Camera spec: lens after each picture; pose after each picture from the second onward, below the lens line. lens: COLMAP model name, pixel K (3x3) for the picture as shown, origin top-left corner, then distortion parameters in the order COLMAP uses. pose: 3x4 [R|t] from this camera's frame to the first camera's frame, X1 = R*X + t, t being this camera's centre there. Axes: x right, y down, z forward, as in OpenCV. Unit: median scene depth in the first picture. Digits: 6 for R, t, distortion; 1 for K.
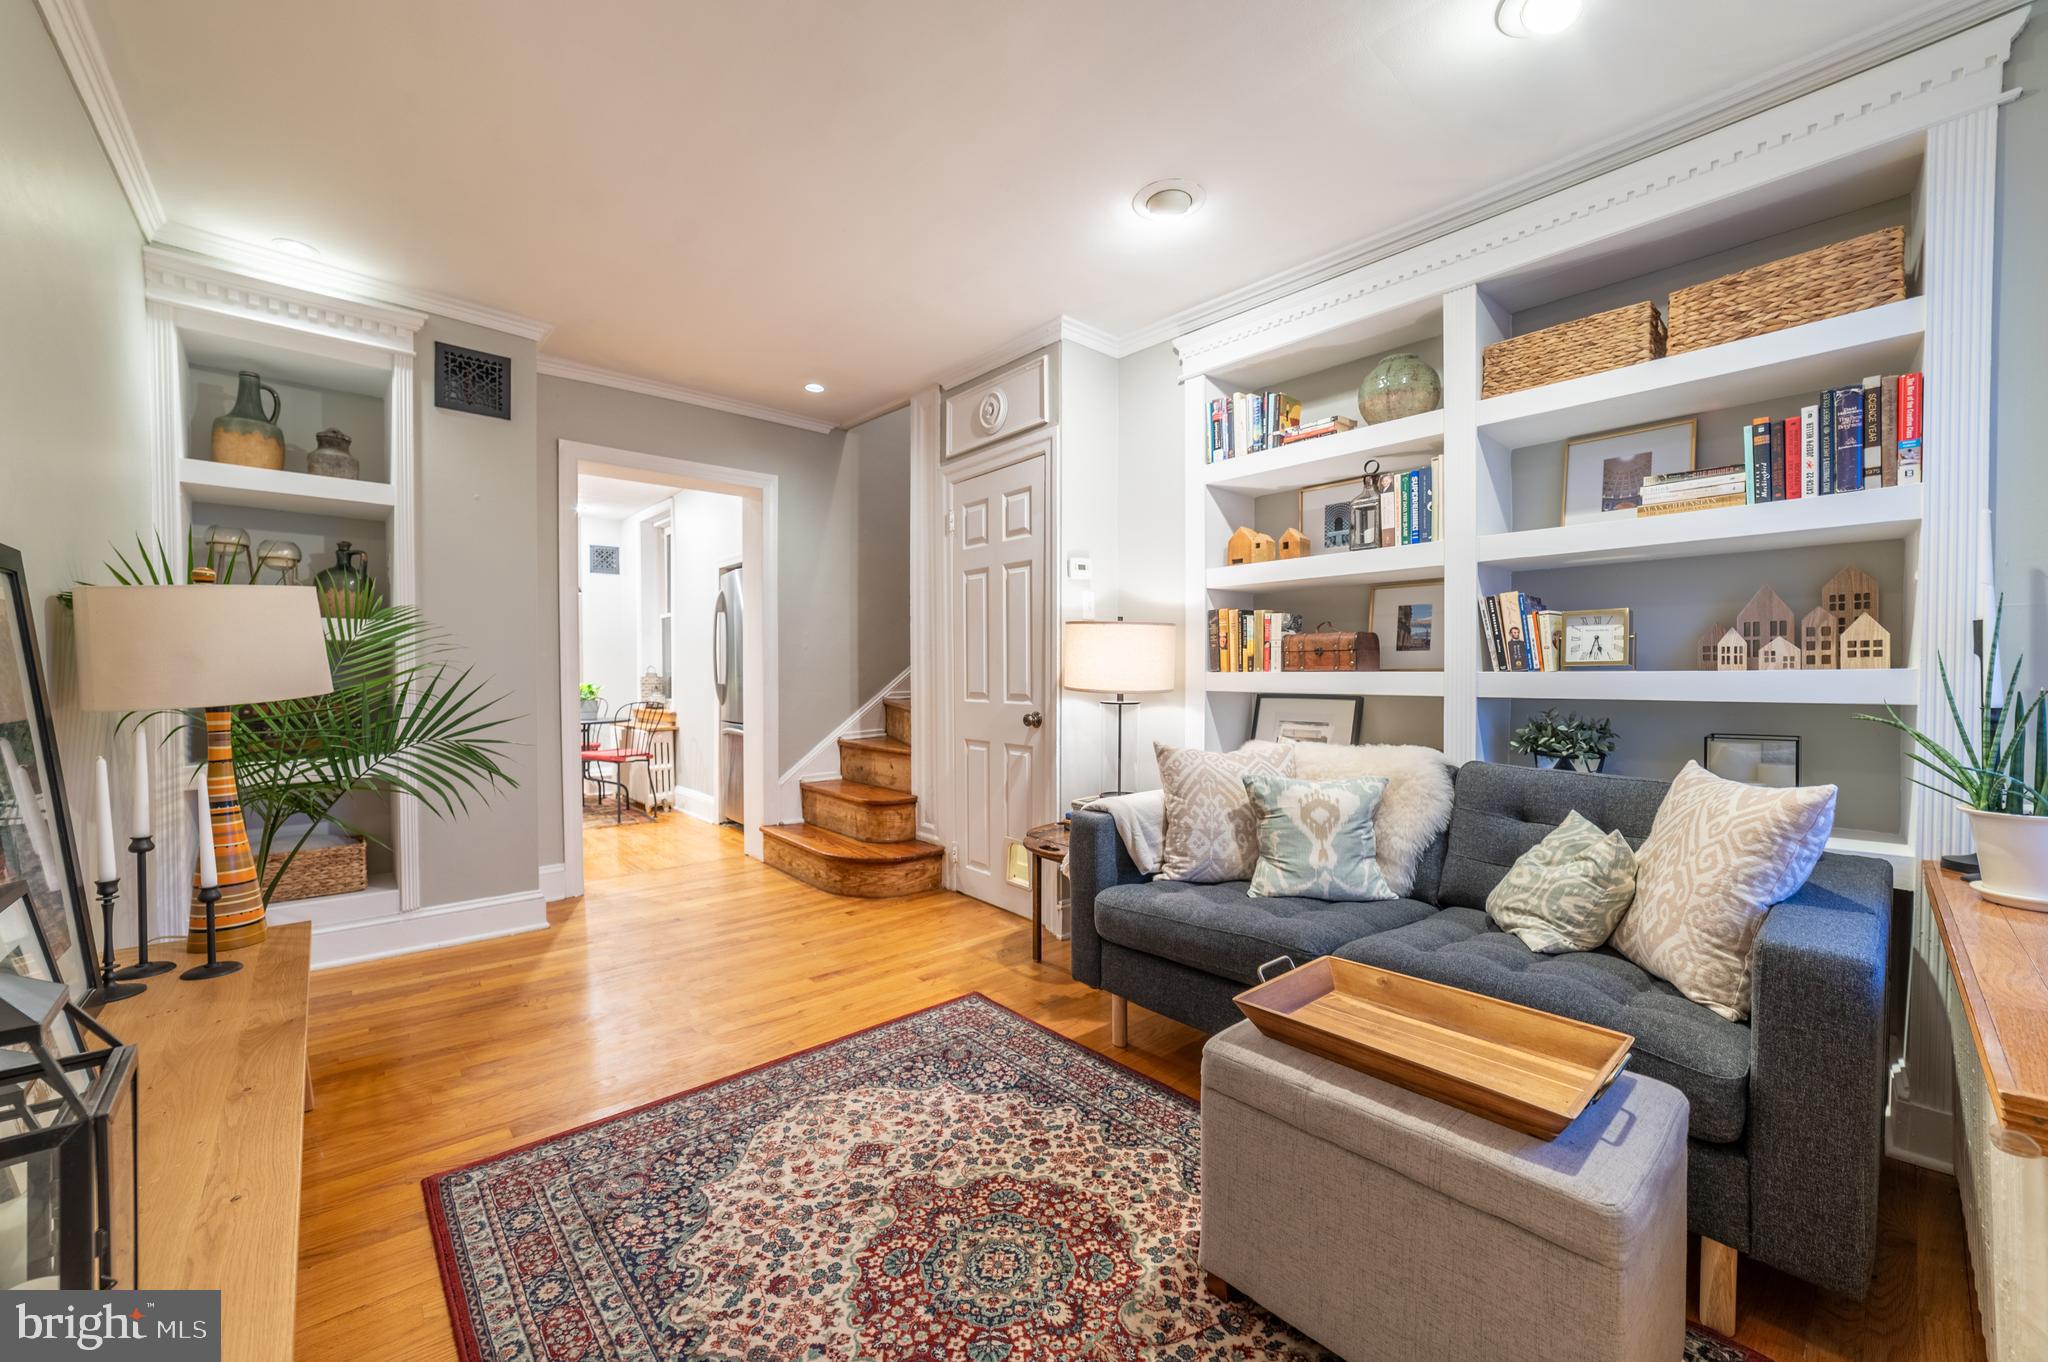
lens RADIAL K [[782.9, 0, 1025.8], [0, 782.9, 684.5], [0, 0, 1]] dist [-0.028098, 0.009647]
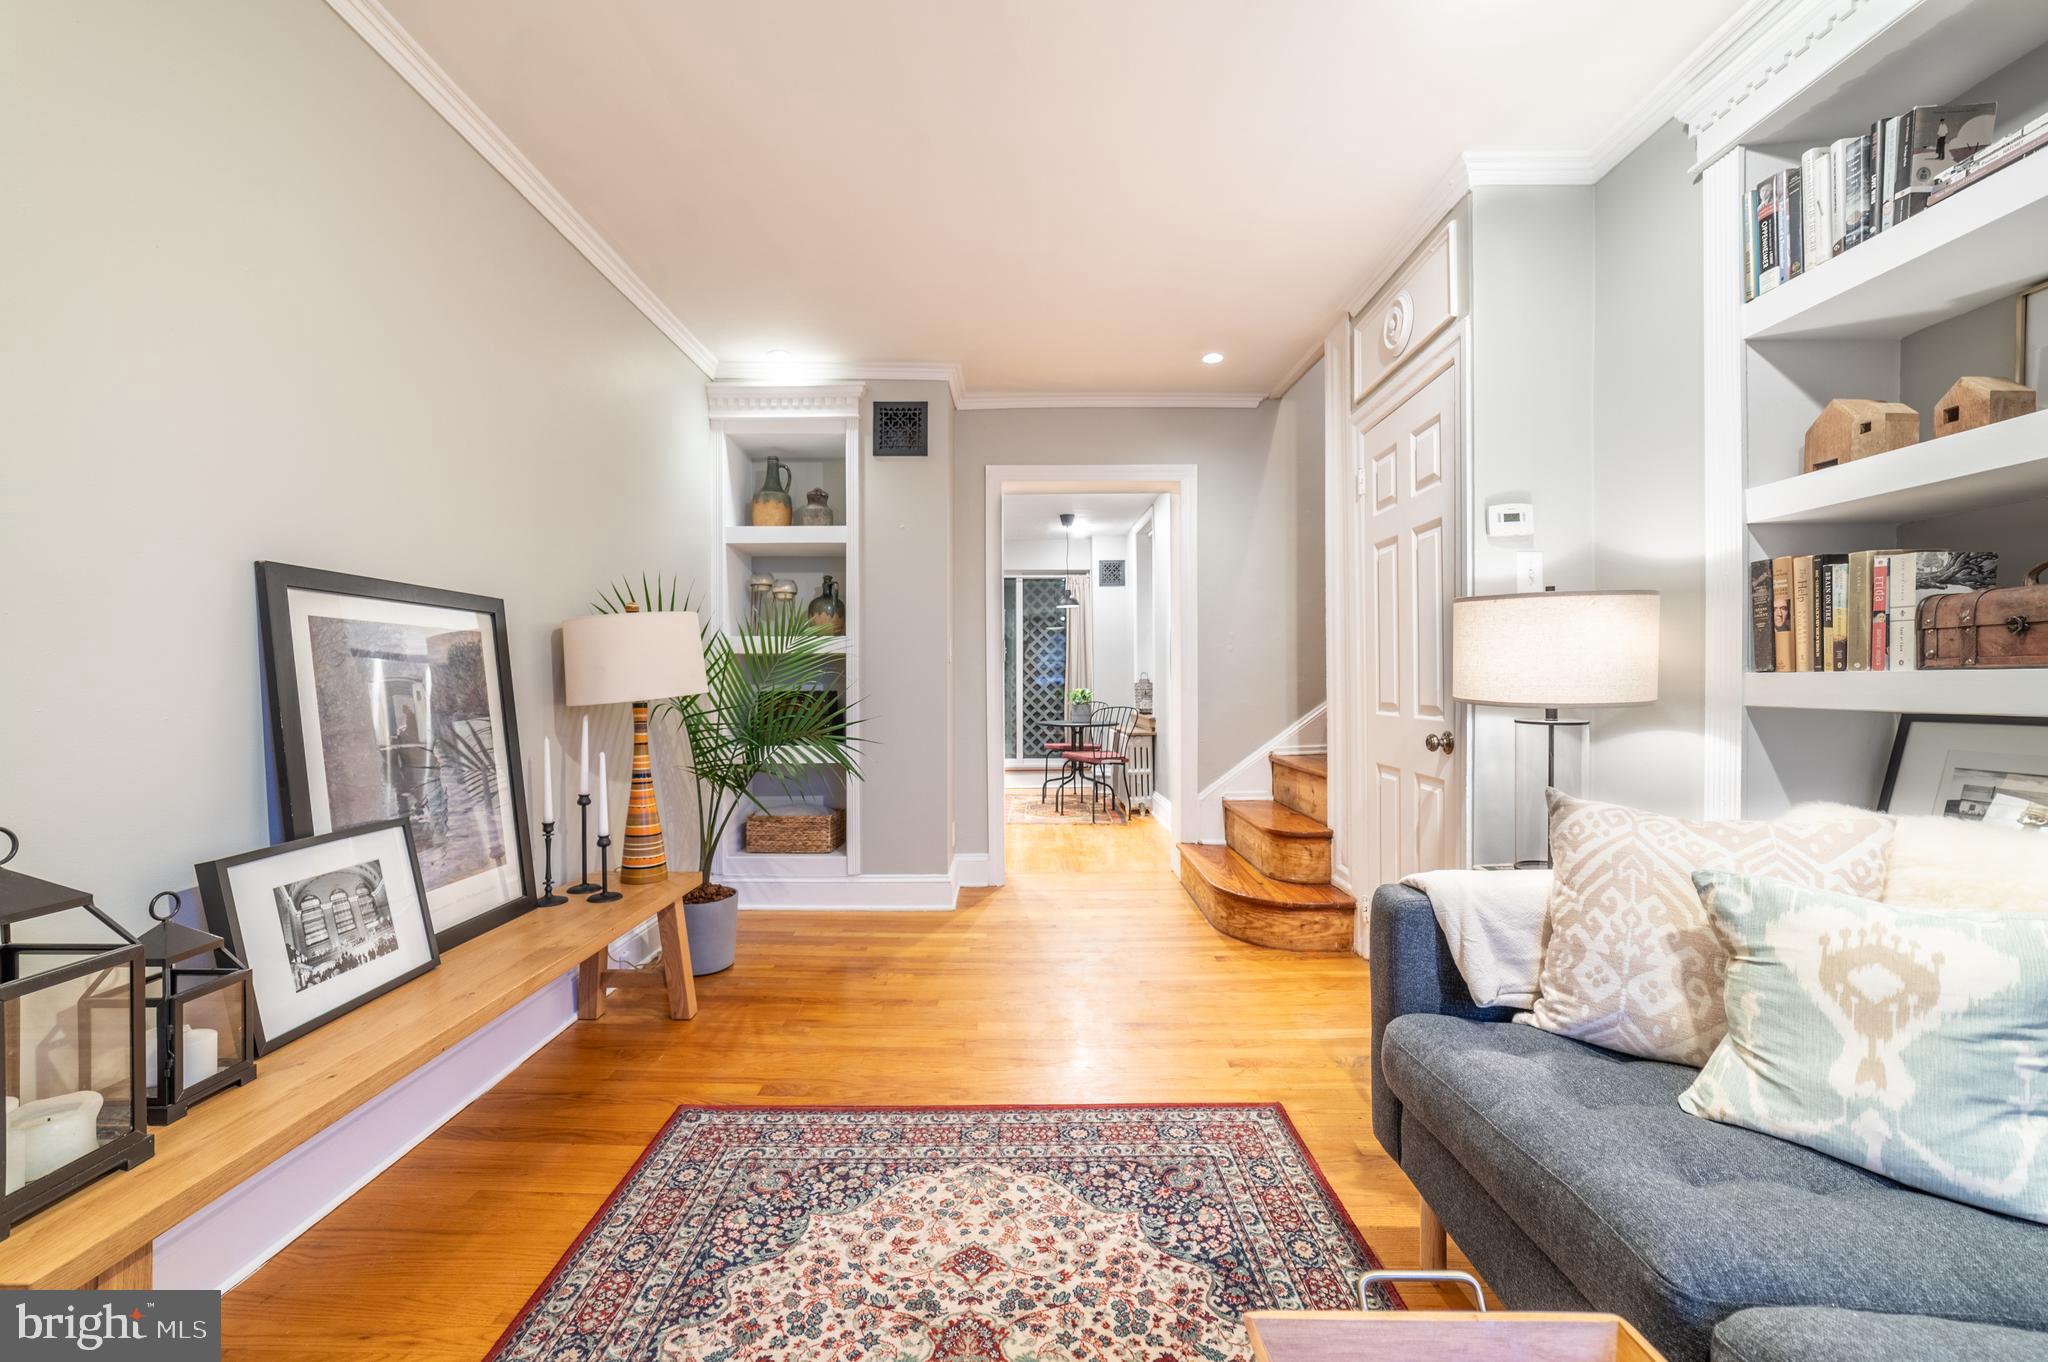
lens RADIAL K [[799.3, 0, 1019.7], [0, 799.3, 686.3], [0, 0, 1]] dist [-0.026885, 0.010118]
pose [[0.744102, 0.001481, -0.668064, 0.297945], [-0.005870, 0.999973, -0.004321, -0.000357], [0.668040, 0.007137, 0.744091, 0.309470]]
